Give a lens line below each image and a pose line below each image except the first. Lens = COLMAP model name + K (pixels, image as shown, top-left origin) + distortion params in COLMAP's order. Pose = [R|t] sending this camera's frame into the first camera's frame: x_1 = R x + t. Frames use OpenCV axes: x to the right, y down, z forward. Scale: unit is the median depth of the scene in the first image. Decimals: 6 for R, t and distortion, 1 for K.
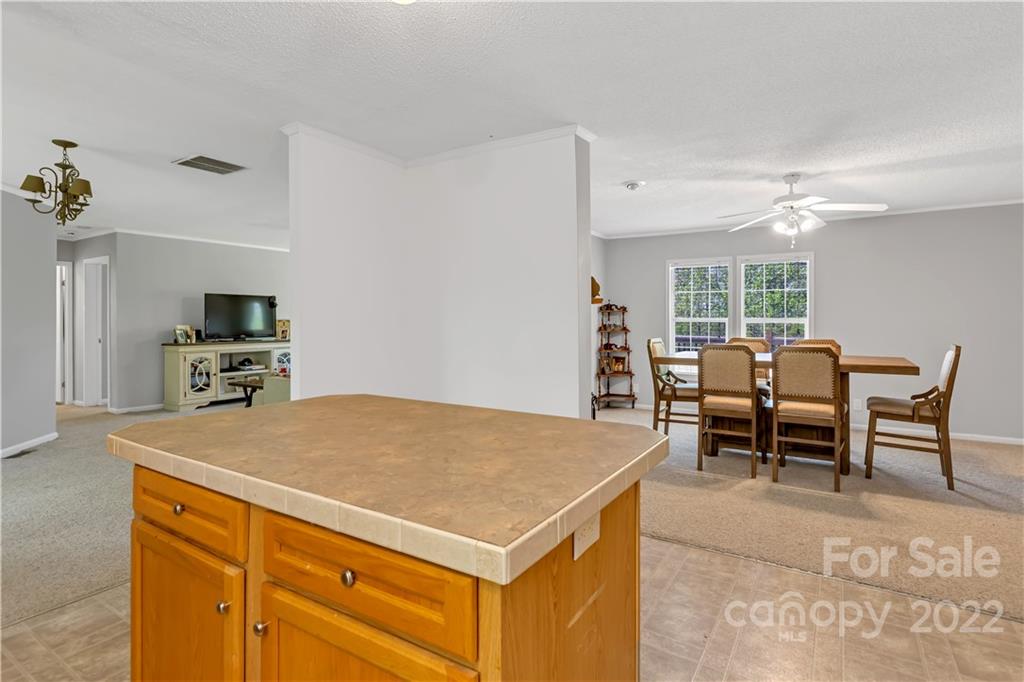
lens RADIAL K [[508.7, 0, 533.1], [0, 508.7, 327.5], [0, 0, 1]] dist [-0.043732, -0.000770]
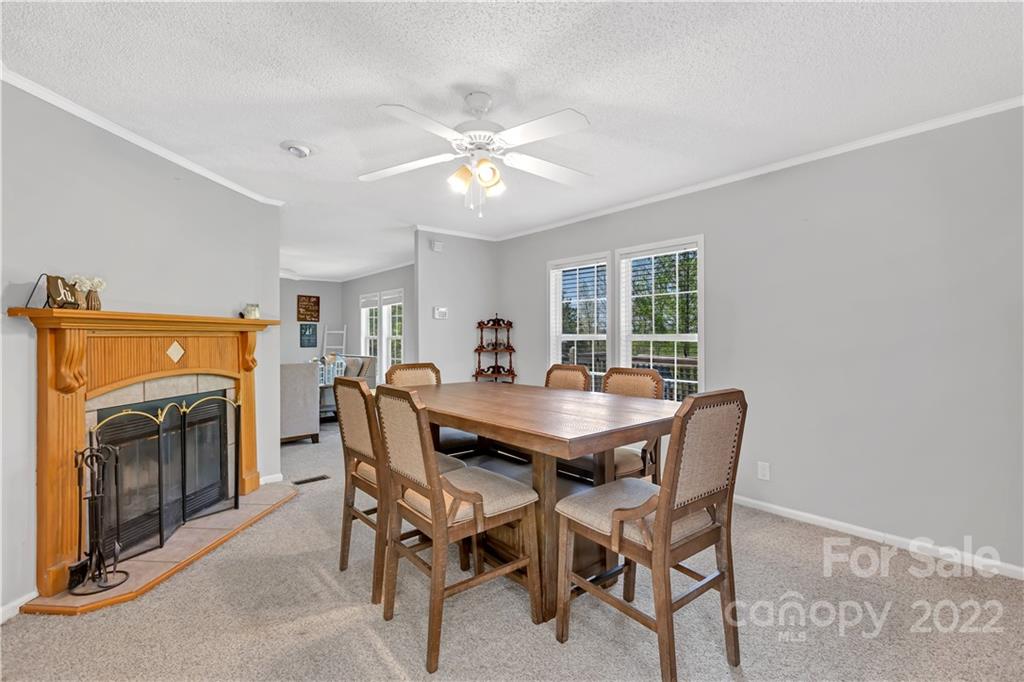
lens RADIAL K [[463.8, 0, 517.4], [0, 463.8, 332.5], [0, 0, 1]] dist [0.003326, -0.001006]
pose [[0.954422, -0.003493, -0.298441, 0.414900], [-0.003680, 0.999718, -0.023470, -0.004887], [0.298439, 0.023499, 0.954139, 0.280762]]
